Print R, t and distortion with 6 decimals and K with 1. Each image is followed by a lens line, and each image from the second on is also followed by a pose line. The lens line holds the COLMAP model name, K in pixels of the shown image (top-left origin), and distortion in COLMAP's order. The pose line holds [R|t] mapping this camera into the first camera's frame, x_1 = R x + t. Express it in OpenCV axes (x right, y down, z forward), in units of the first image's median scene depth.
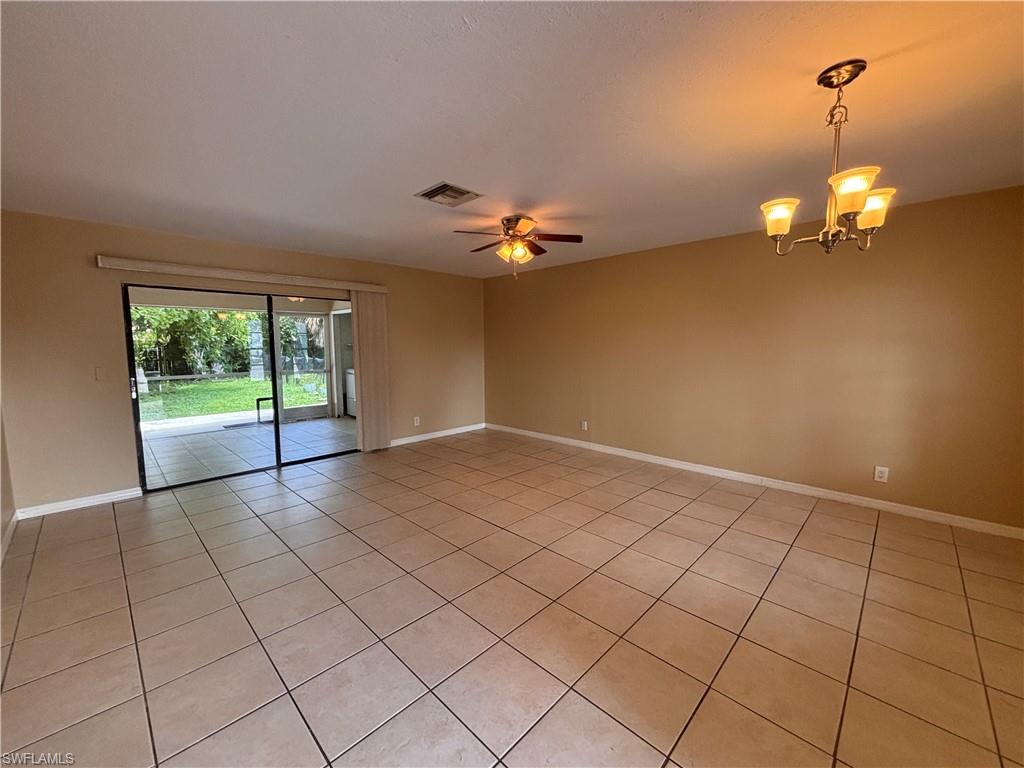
lens RADIAL K [[412.2, 0, 509.3], [0, 412.2, 381.4], [0, 0, 1]] dist [0.001468, 0.000024]
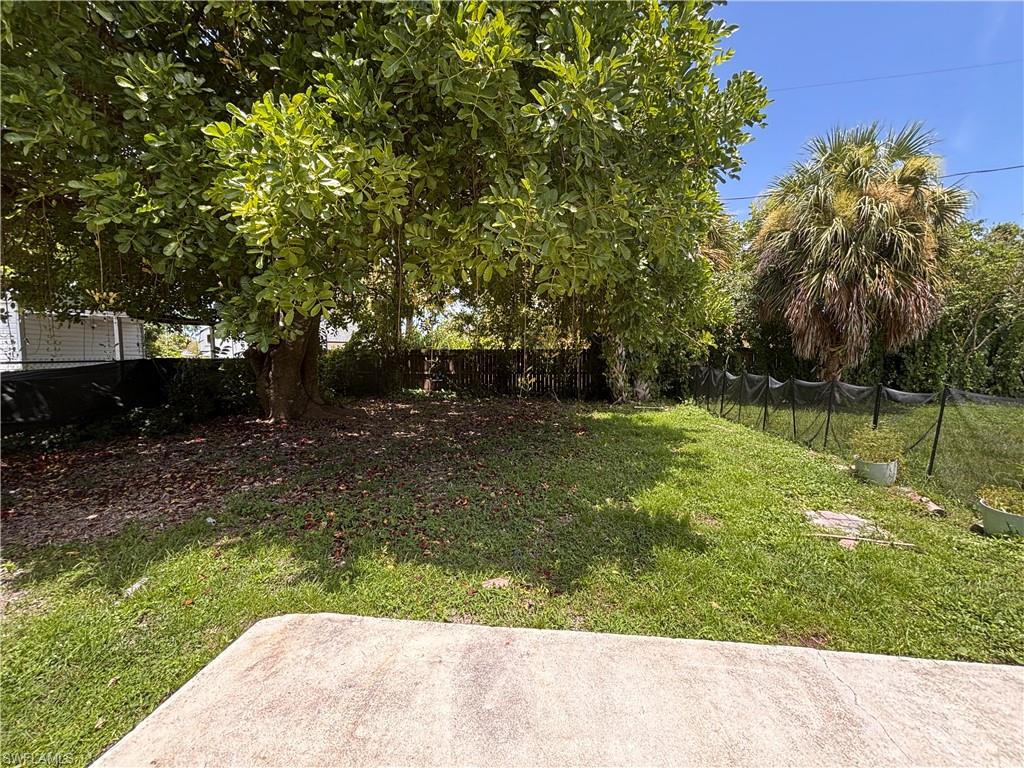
lens RADIAL K [[412.2, 0, 516.3], [0, 412.2, 376.5], [0, 0, 1]] dist [0.001468, 0.000024]
pose [[0.640824, 0.044446, -0.766400, -0.672784], [-0.074470, 0.997213, -0.004437, -0.069925], [0.764067, 0.059917, 0.642348, 0.848311]]
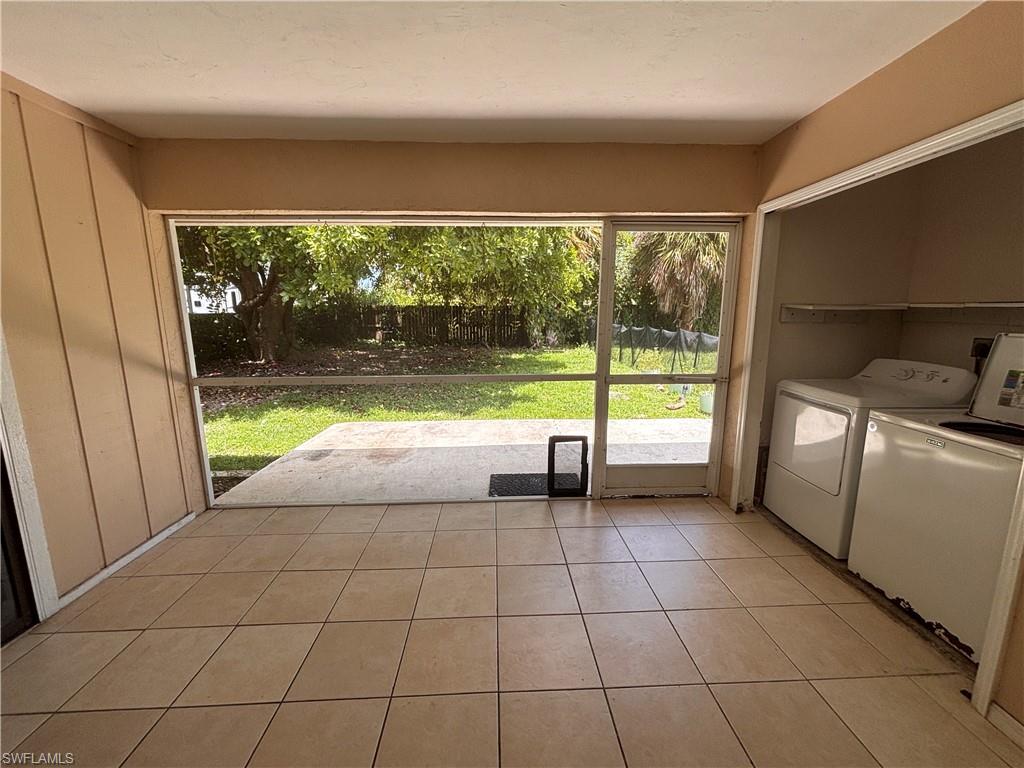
lens RADIAL K [[412.2, 0, 514.5], [0, 412.2, 383.2], [0, 0, 1]] dist [0.001468, 0.000024]
pose [[0.733248, 0.123052, -0.668734, -0.330424], [-0.066335, 0.991743, 0.109754, -0.050203], [0.676718, -0.036117, 0.735356, 0.604992]]
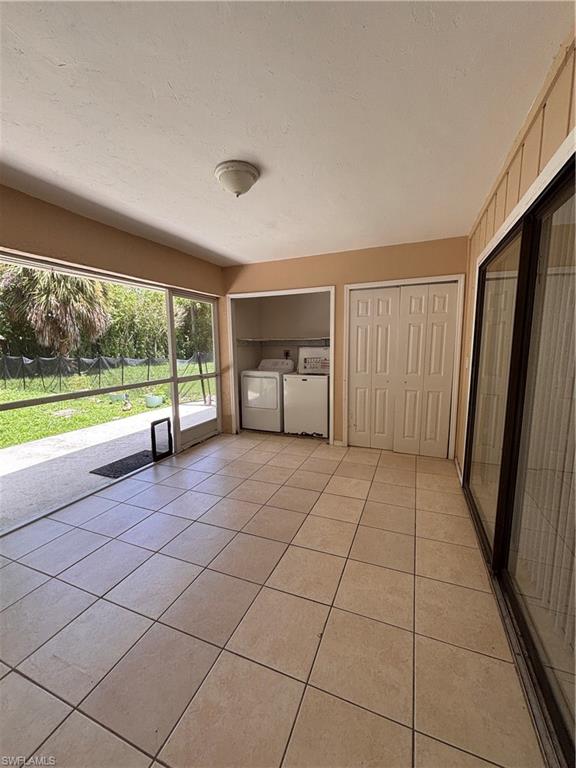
lens RADIAL K [[309.2, 0, 285.4], [0, 309.2, 386.6], [0, 0, 1]] dist [0.001468, 0.000024]
pose [[0.928131, -0.056634, 0.367920, -0.538846], [0.039590, 0.997771, 0.053714, -0.028489], [-0.370142, -0.035287, 0.928305, 0.426264]]
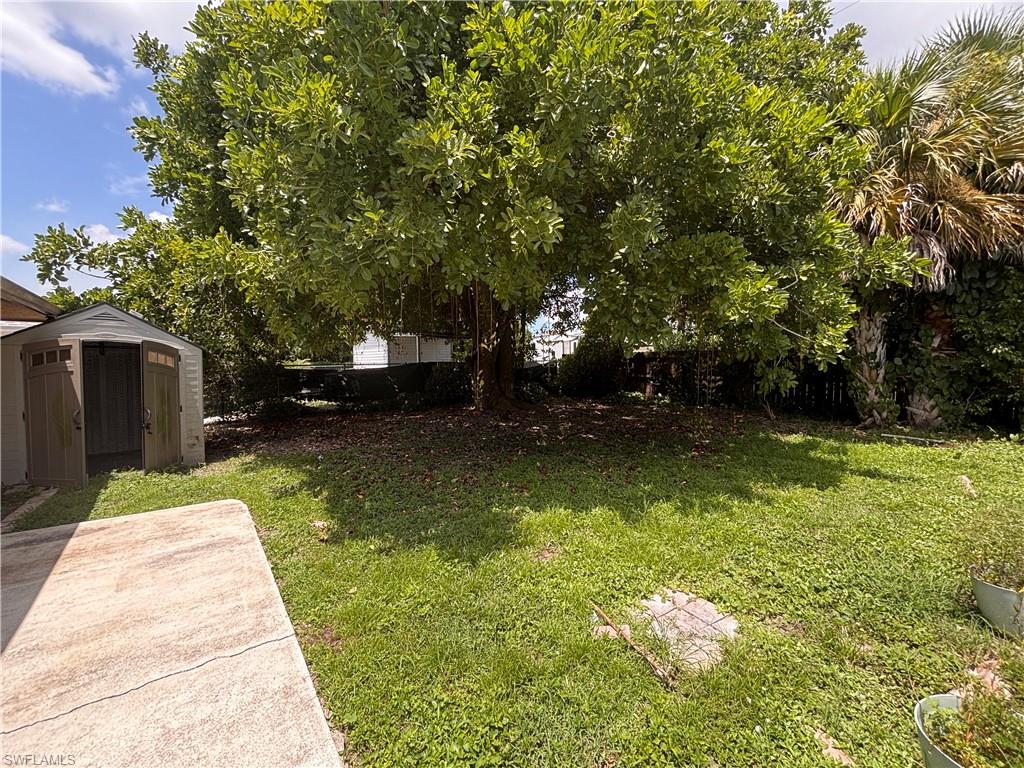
lens RADIAL K [[412.2, 0, 508.9], [0, 412.2, 378.4], [0, 0, 1]] dist [0.001468, 0.000024]
pose [[-0.109926, 0.050331, -0.992665, -0.500038], [-0.081824, 0.994869, 0.059504, -0.111073], [0.990566, 0.087764, -0.105244, 1.317731]]
